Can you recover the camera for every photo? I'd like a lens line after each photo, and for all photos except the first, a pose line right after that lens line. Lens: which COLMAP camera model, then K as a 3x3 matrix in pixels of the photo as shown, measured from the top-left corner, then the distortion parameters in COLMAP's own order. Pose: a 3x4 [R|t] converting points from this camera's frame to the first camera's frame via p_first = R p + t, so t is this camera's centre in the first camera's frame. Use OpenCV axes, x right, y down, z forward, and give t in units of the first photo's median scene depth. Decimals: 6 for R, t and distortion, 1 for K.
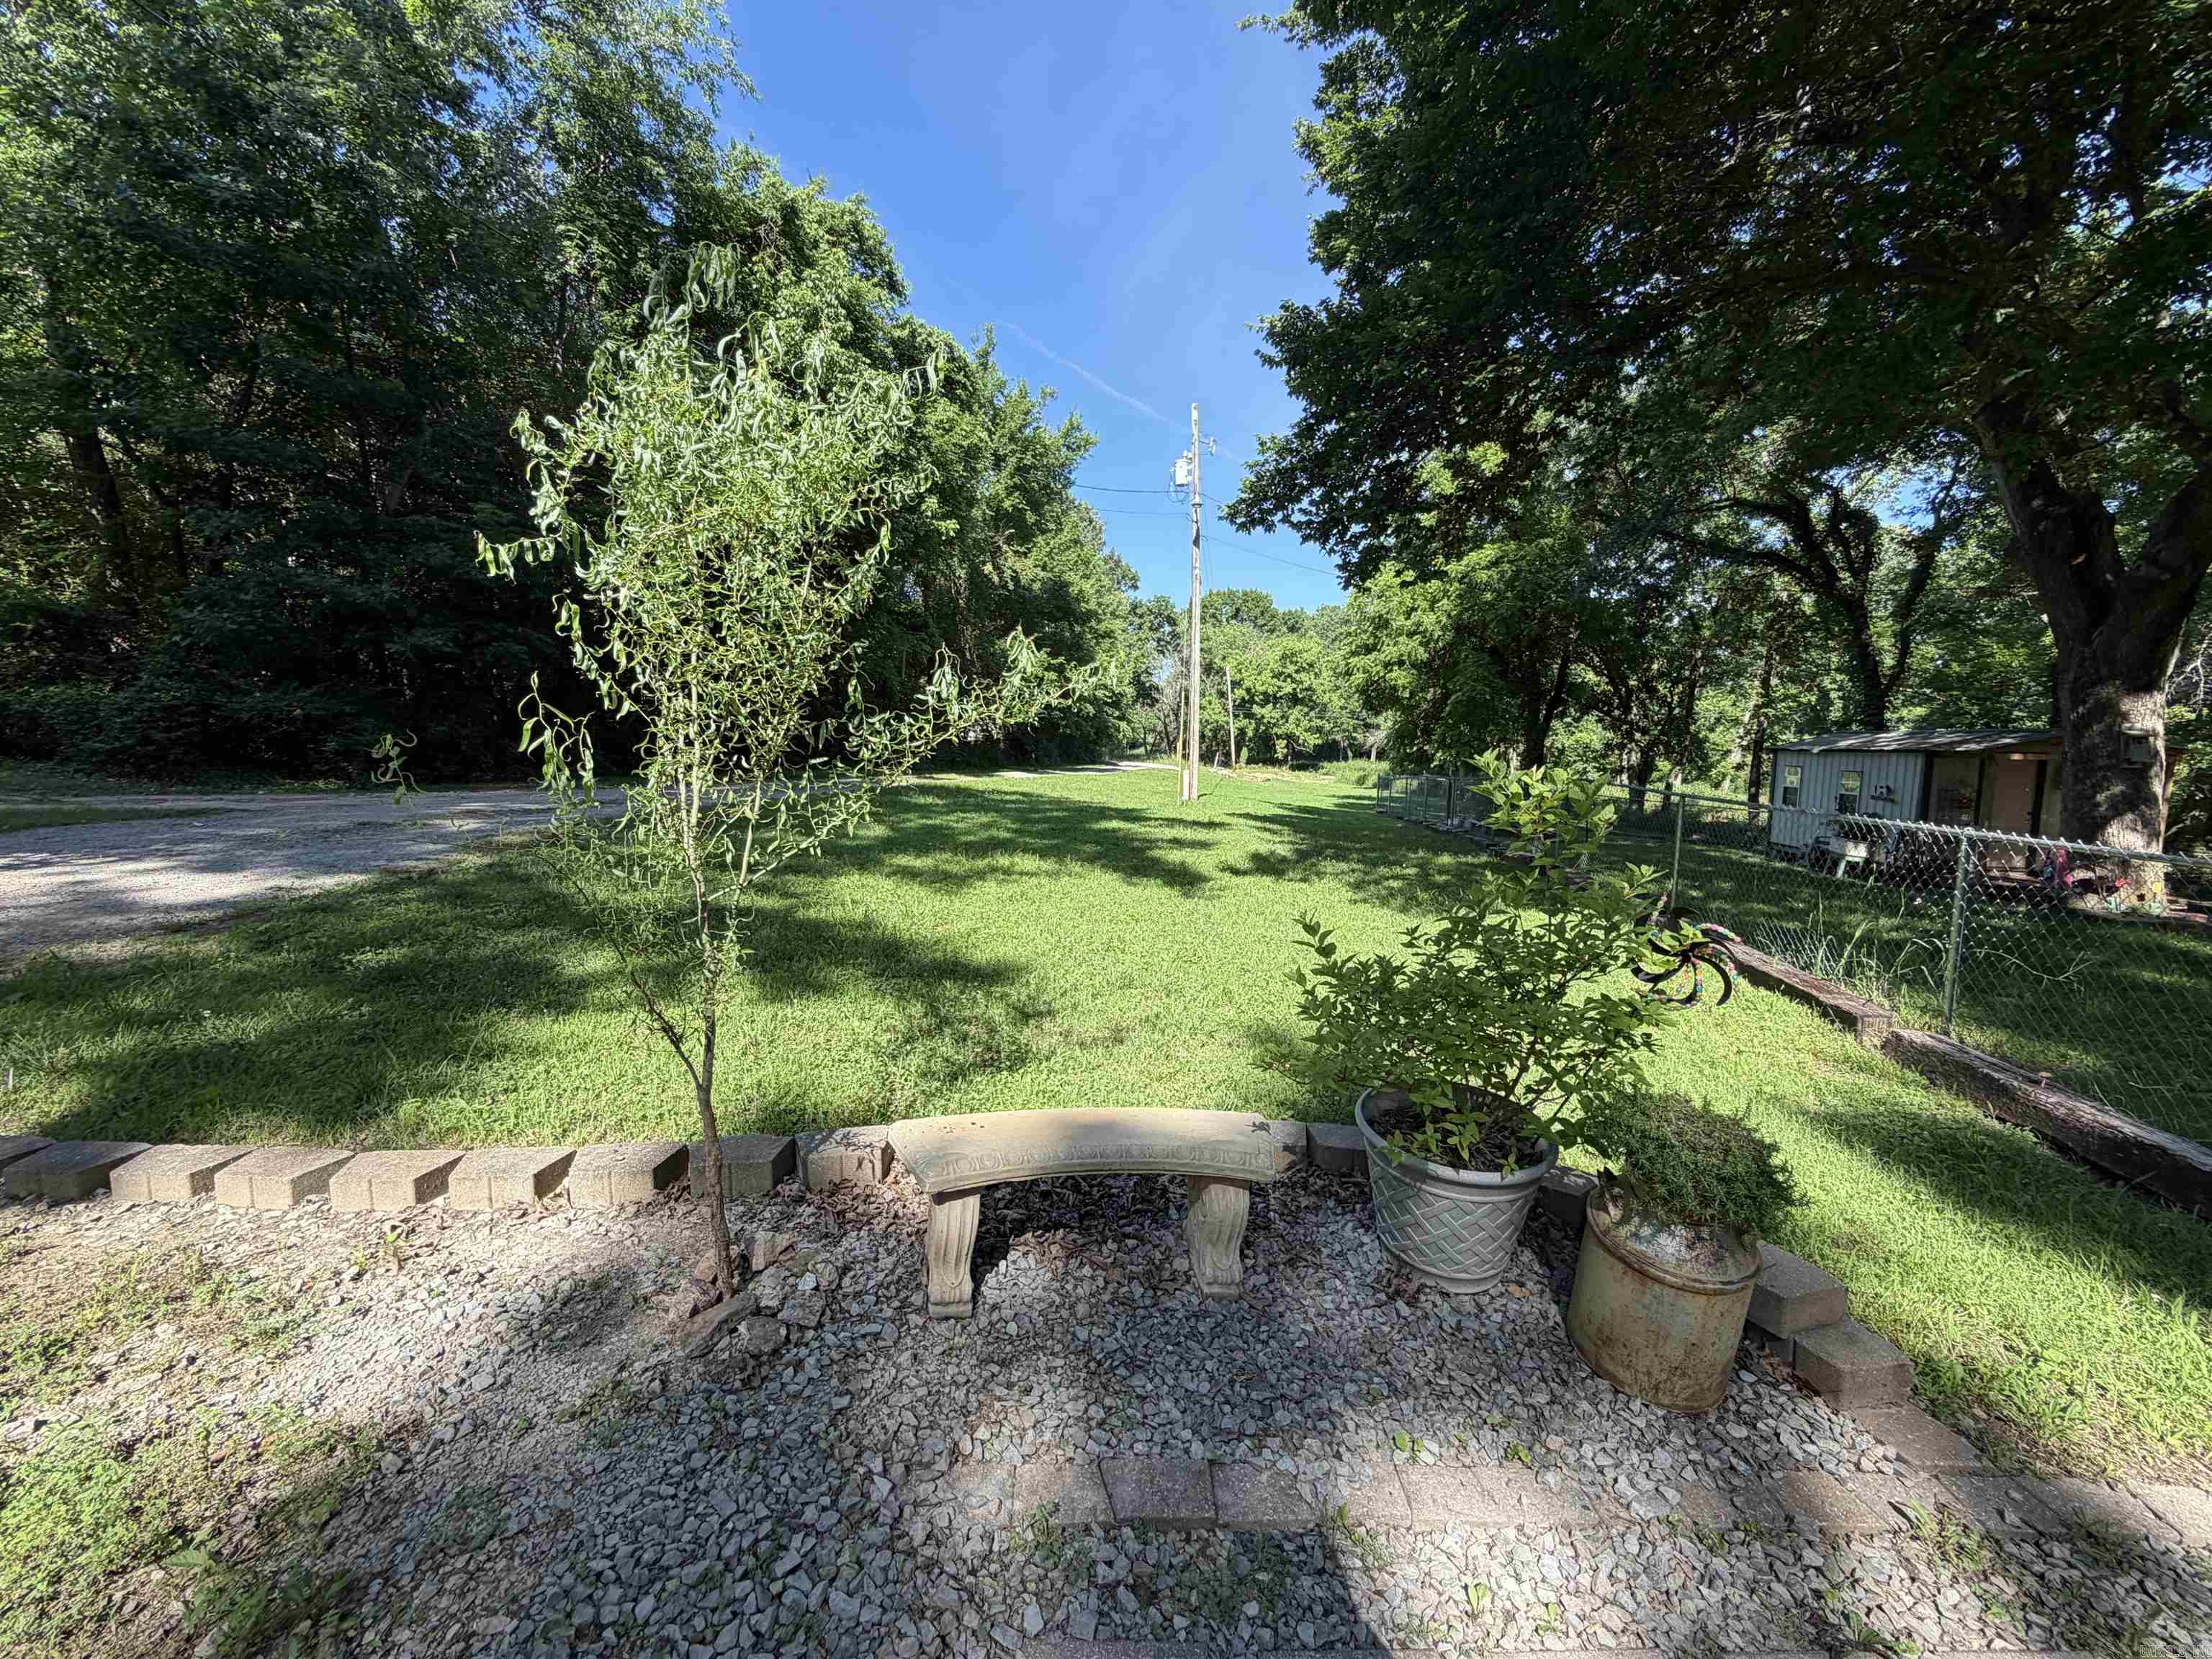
lens RADIAL K [[891.7, 0, 1106.0], [0, 891.7, 829.5], [0, 0, 1]] dist [0.002046, -0.000298]
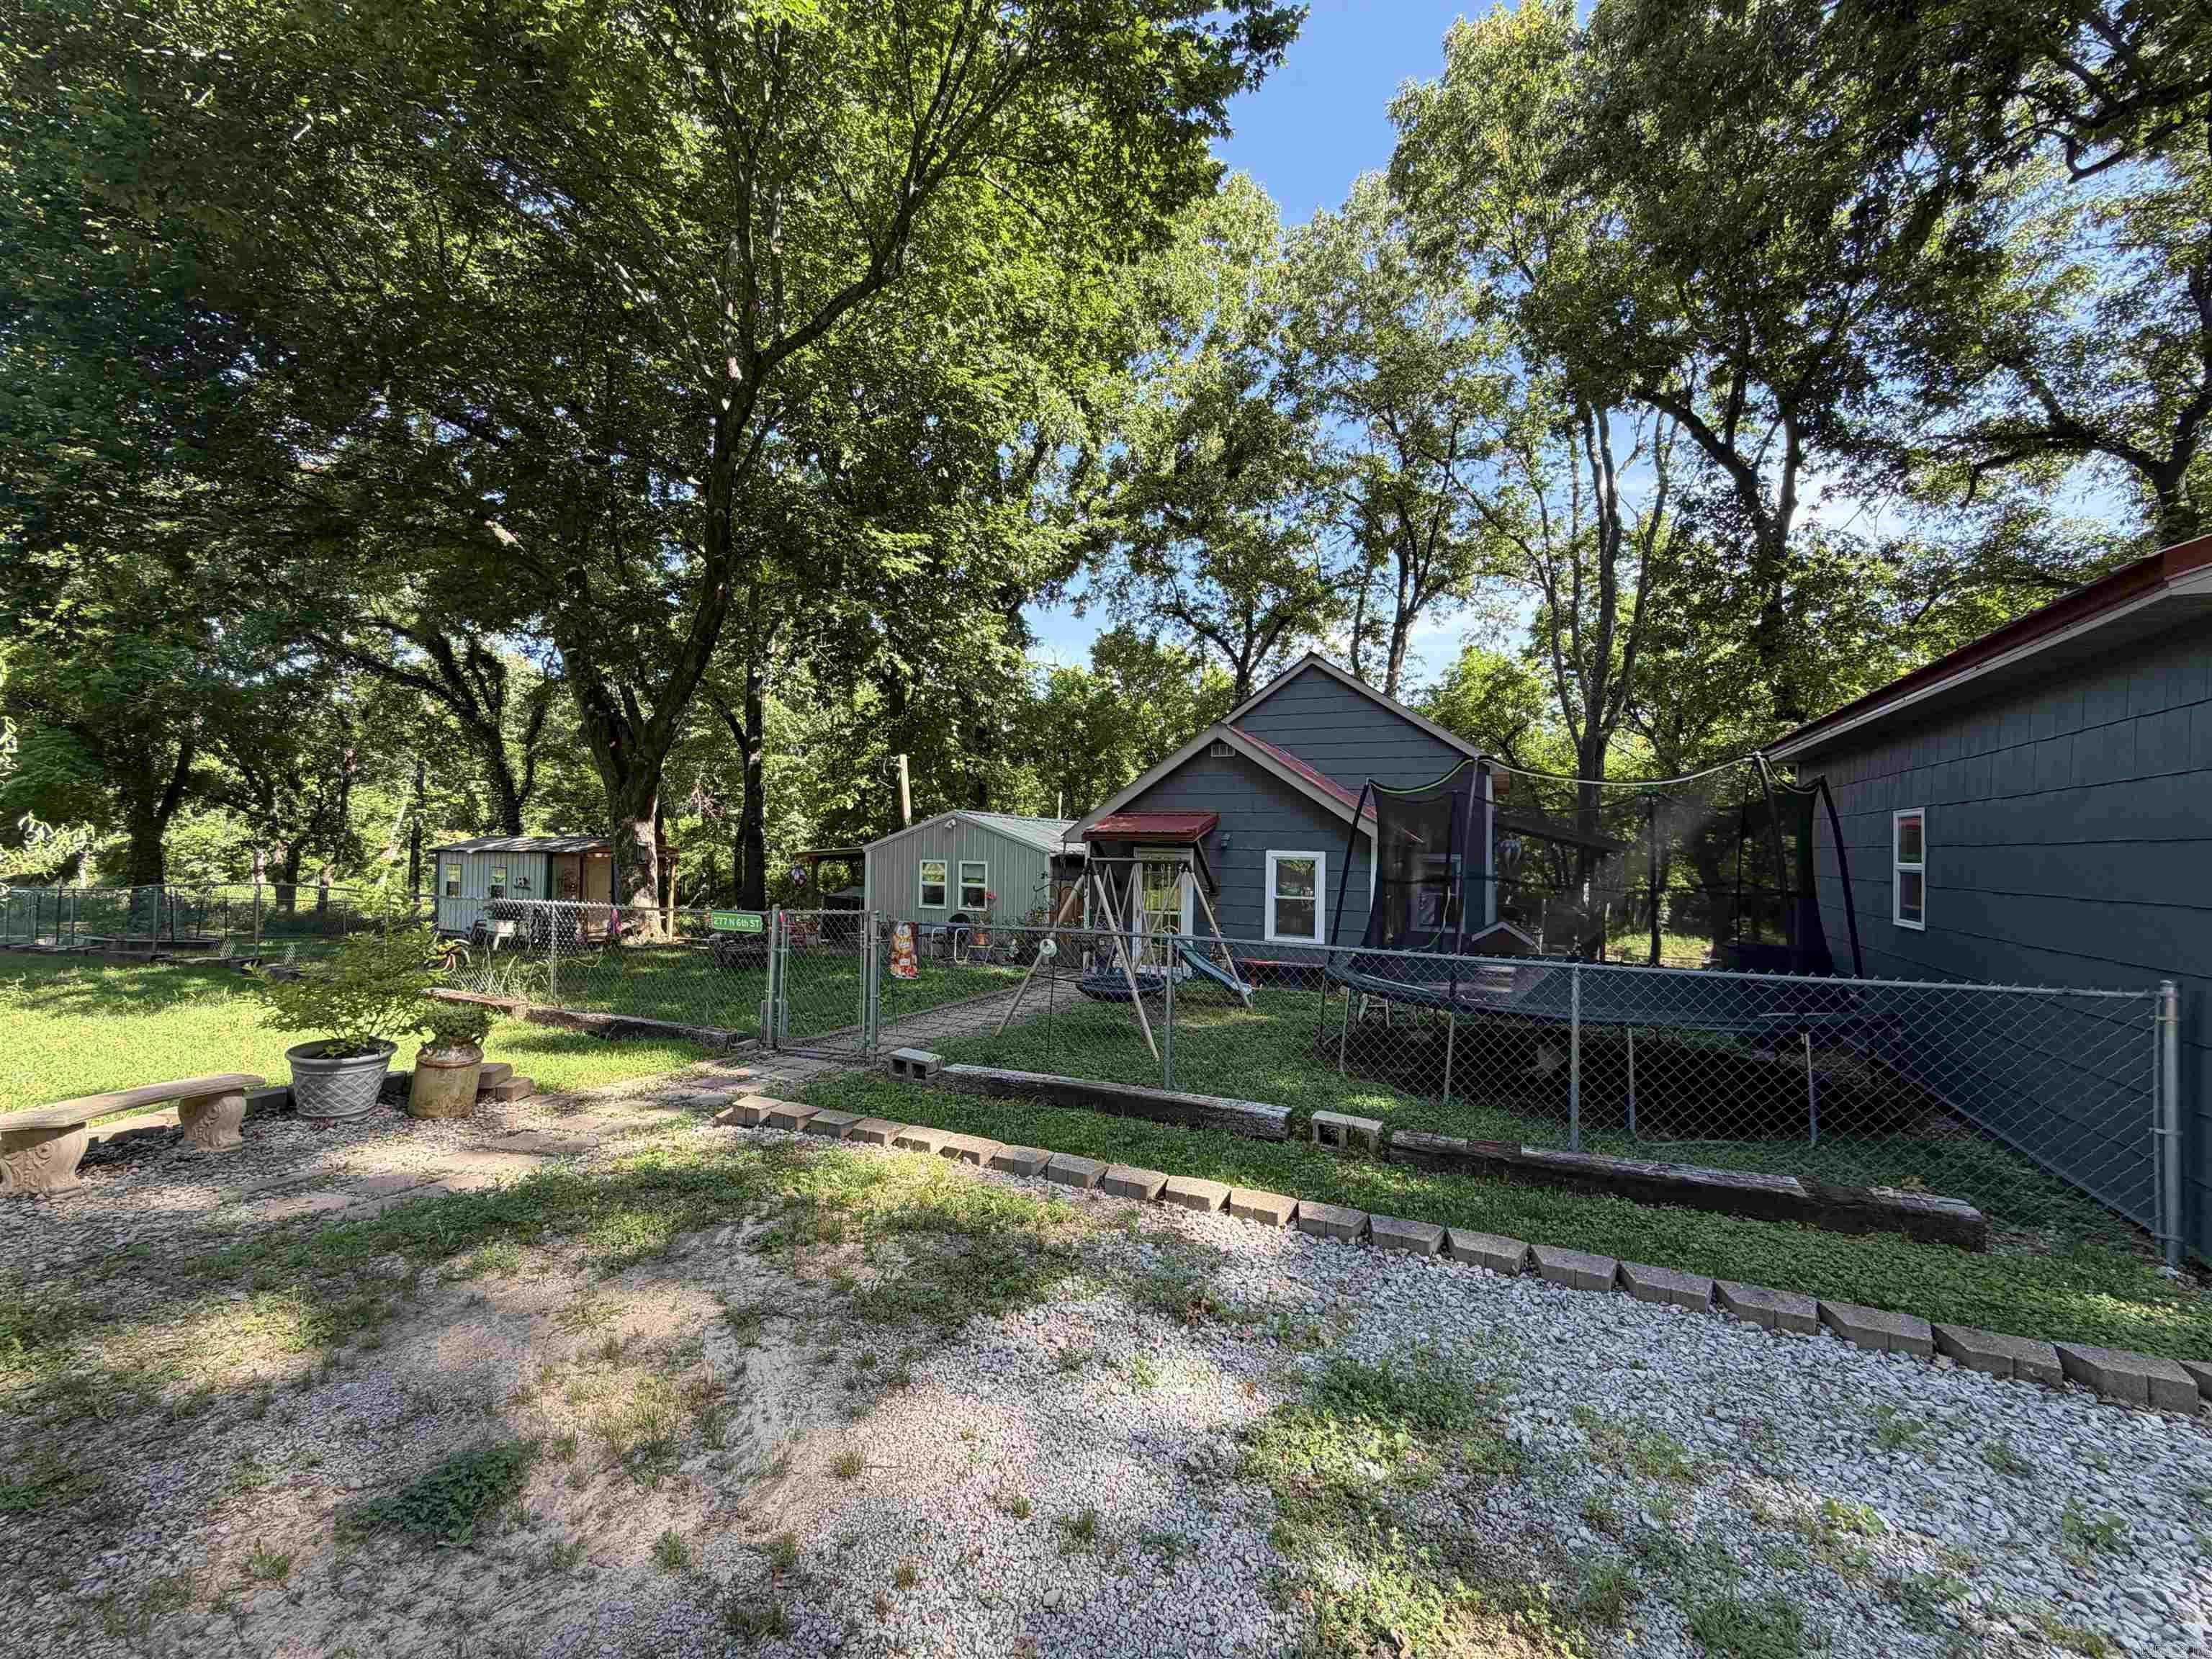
lens RADIAL K [[891.7, 0, 1106.0], [0, 891.7, 829.5], [0, 0, 1]] dist [0.002046, -0.000298]
pose [[0.274023, 0.011462, 0.961655, -0.073309], [0.088138, 0.995422, -0.036980, 0.002582], [-0.957676, 0.094892, 0.271758, -0.087063]]
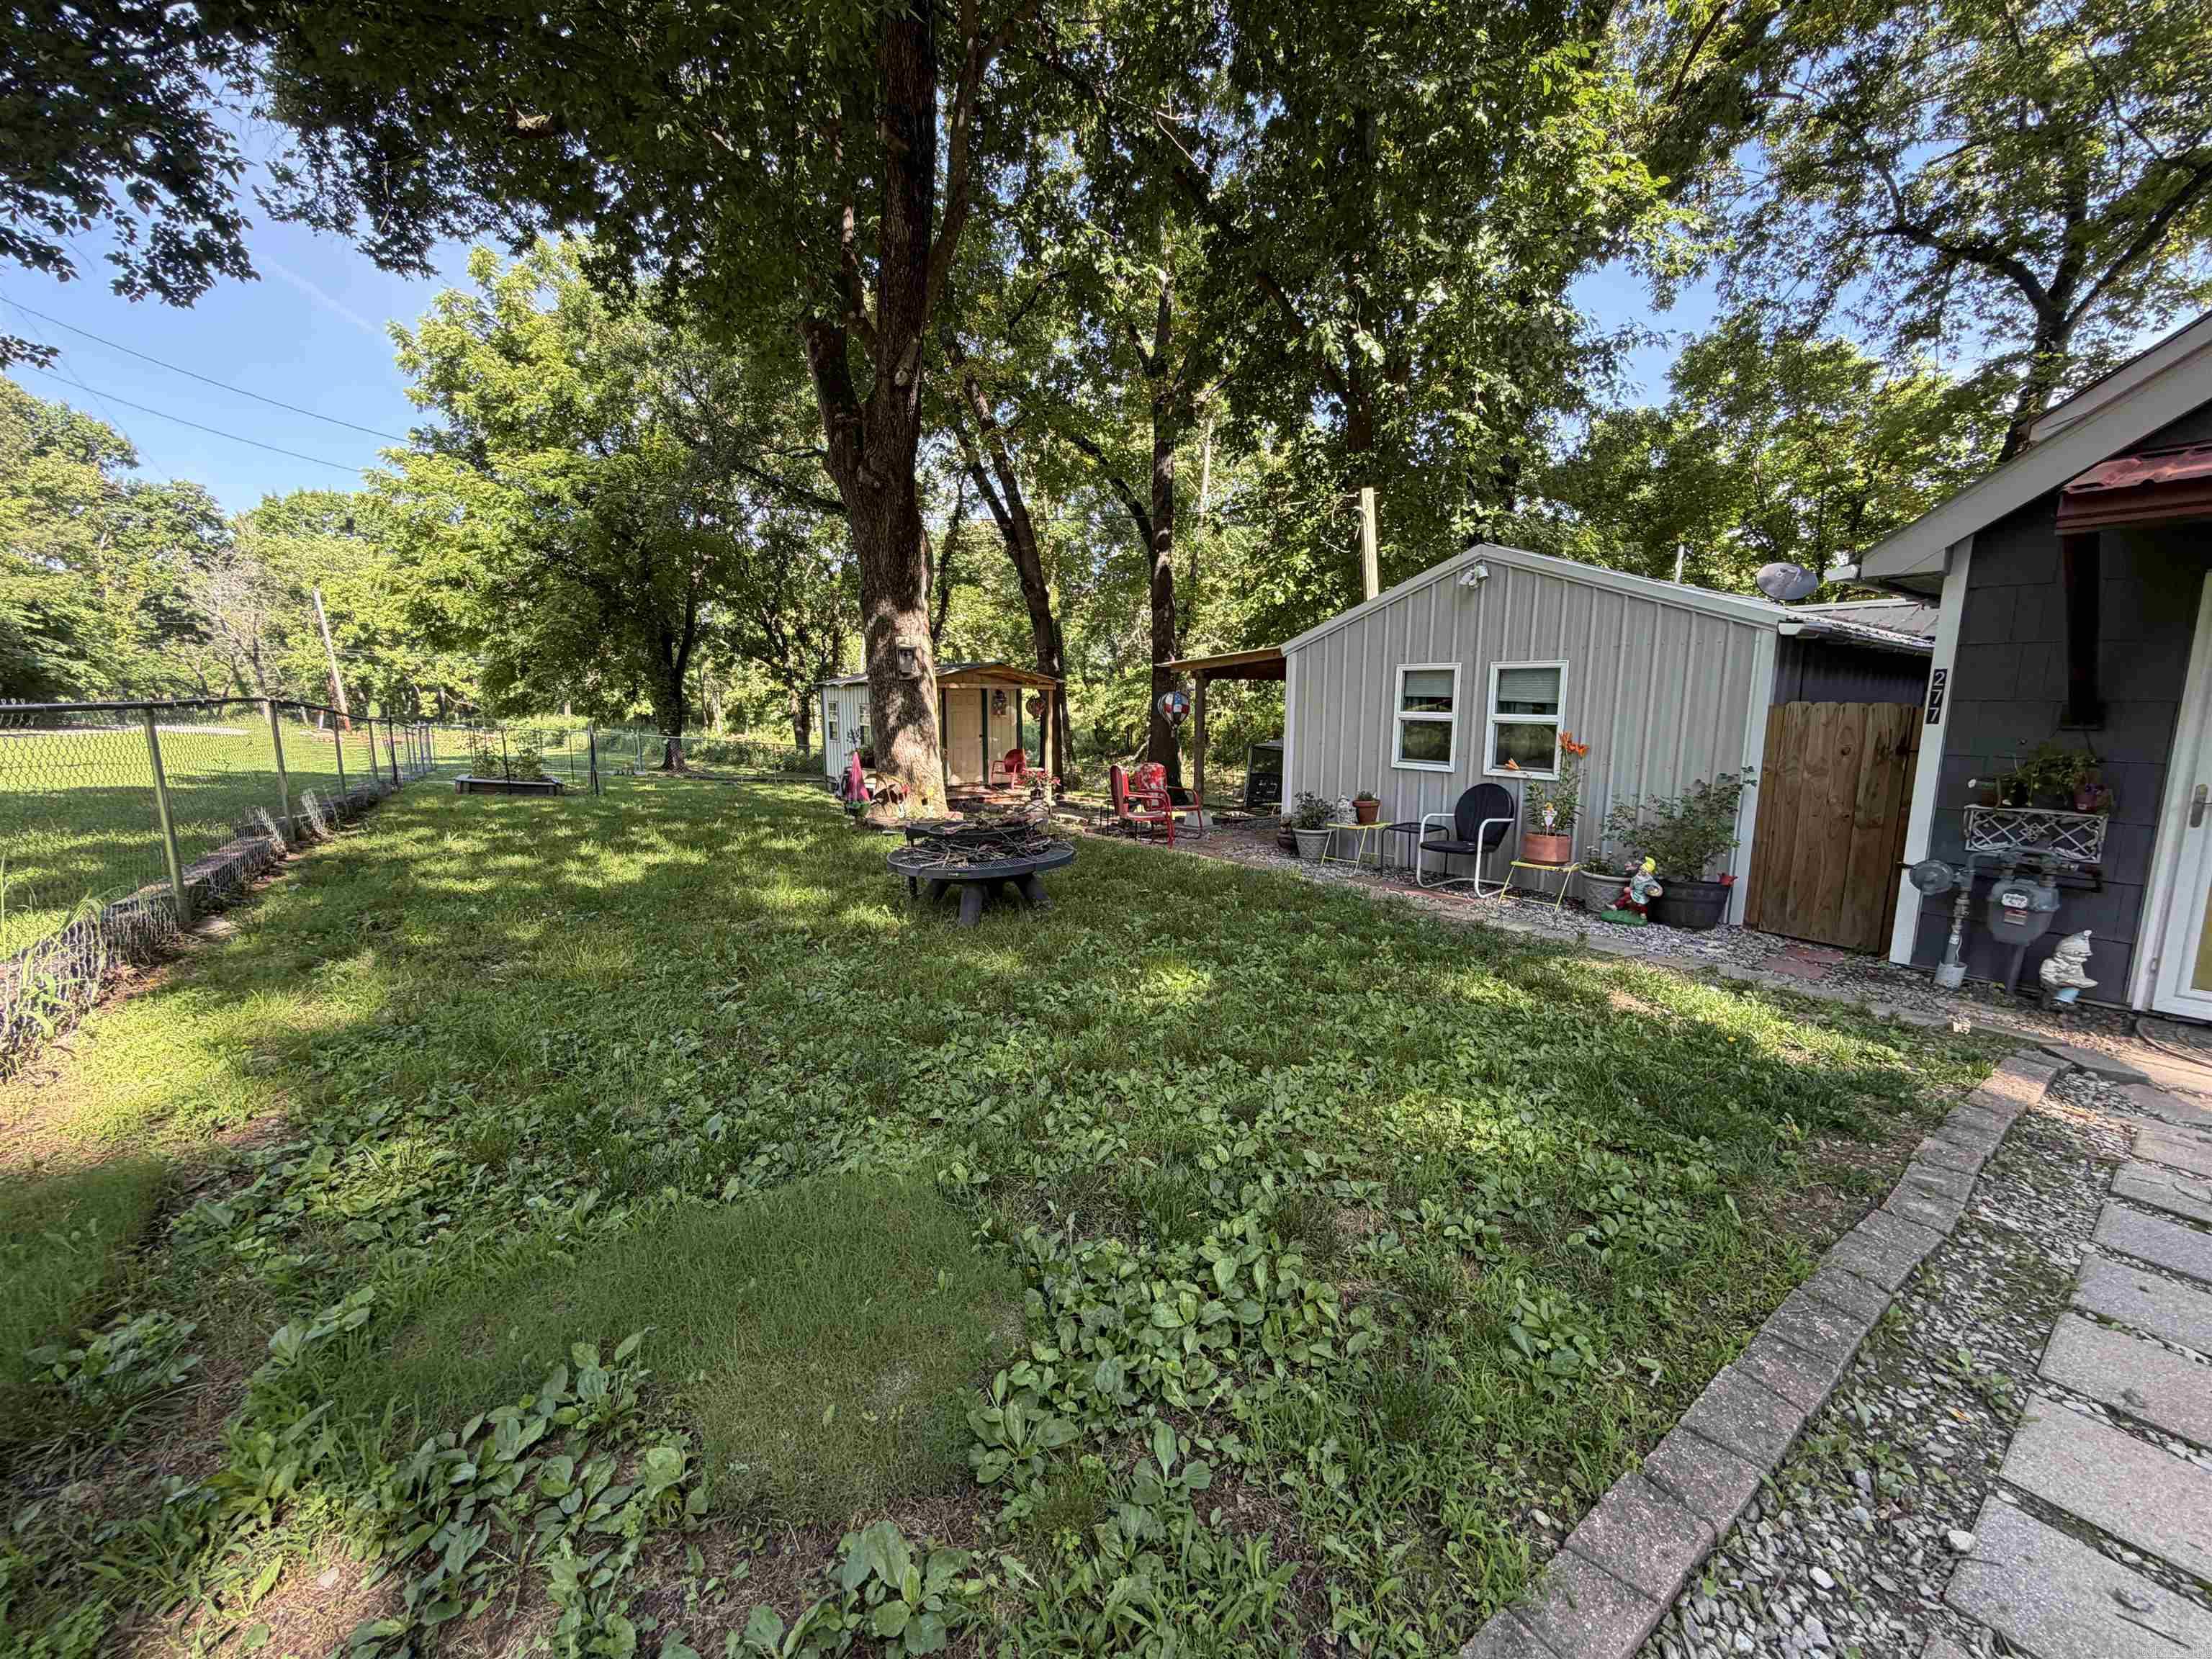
lens RADIAL K [[886.7, 0, 1119.4], [0, 886.7, 830.6], [0, 0, 1]] dist [0.001096, -0.000081]
pose [[0.698975, -0.113111, 0.706145, 0.125106], [0.077157, 0.993577, 0.082779, 0.008623], [-0.710972, -0.003377, 0.703212, 0.019829]]
